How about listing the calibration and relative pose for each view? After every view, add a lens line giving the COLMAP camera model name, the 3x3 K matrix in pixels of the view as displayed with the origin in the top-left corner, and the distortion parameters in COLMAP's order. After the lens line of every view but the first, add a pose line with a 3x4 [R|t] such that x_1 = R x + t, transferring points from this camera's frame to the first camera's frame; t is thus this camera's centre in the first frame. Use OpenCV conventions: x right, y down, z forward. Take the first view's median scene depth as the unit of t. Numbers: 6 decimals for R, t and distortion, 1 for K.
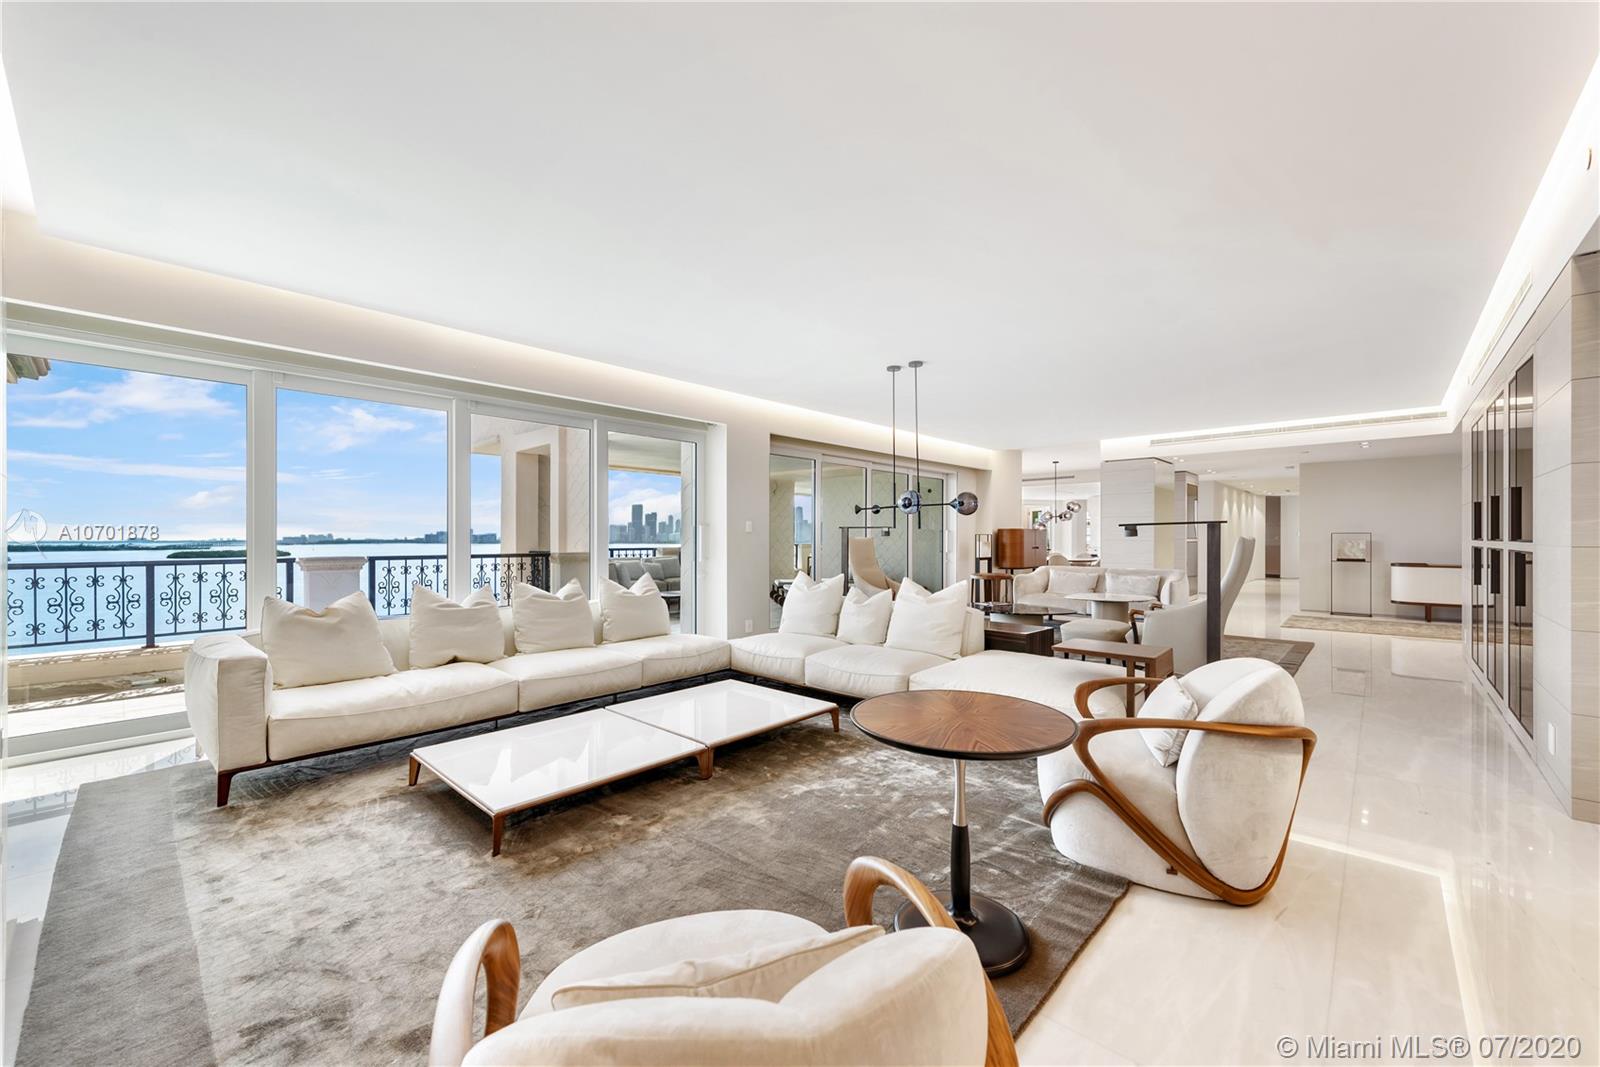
lens RADIAL K [[630.1, 0, 806.6], [0, 630.1, 530.3], [0, 0, 1]] dist [0.004335, 0.000318]
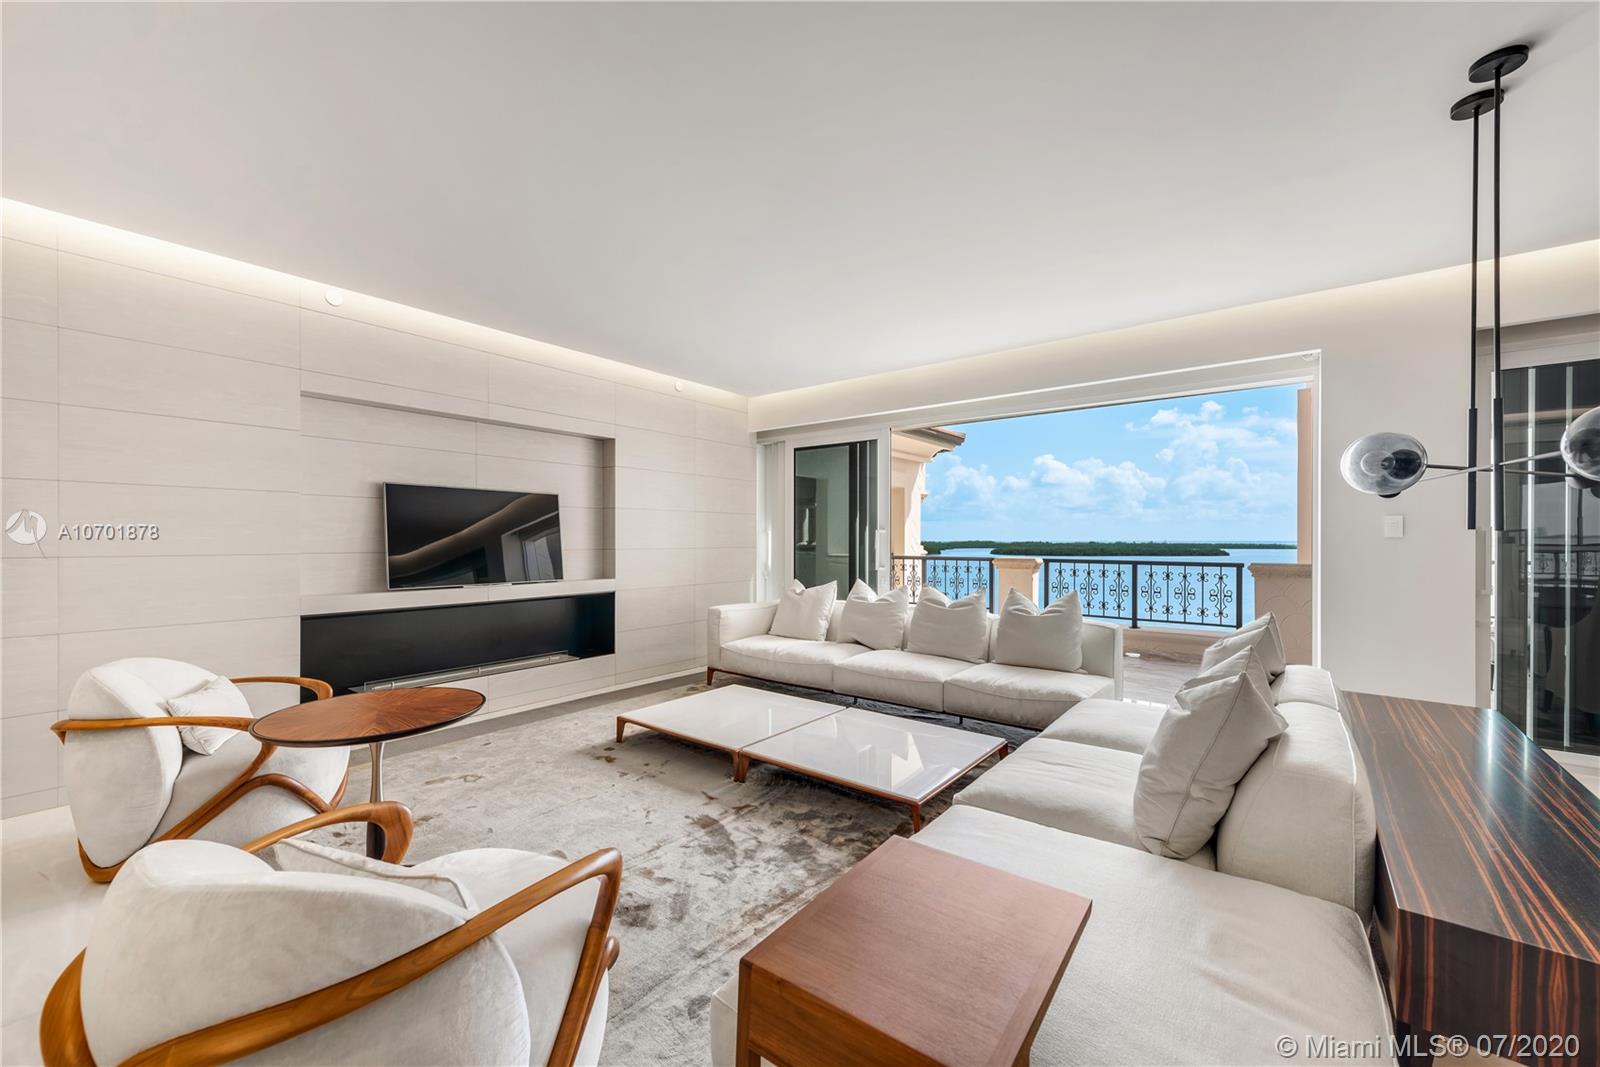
lens RADIAL K [[630.1, 0, 795.1], [0, 630.1, 539.7], [0, 0, 1]] dist [0.004335, 0.000318]
pose [[0.080659, 0.000475, -0.996742, 0.179672], [0.003892, 0.999992, 0.000791, 0.002427], [0.996734, -0.003943, 0.080657, 0.217562]]
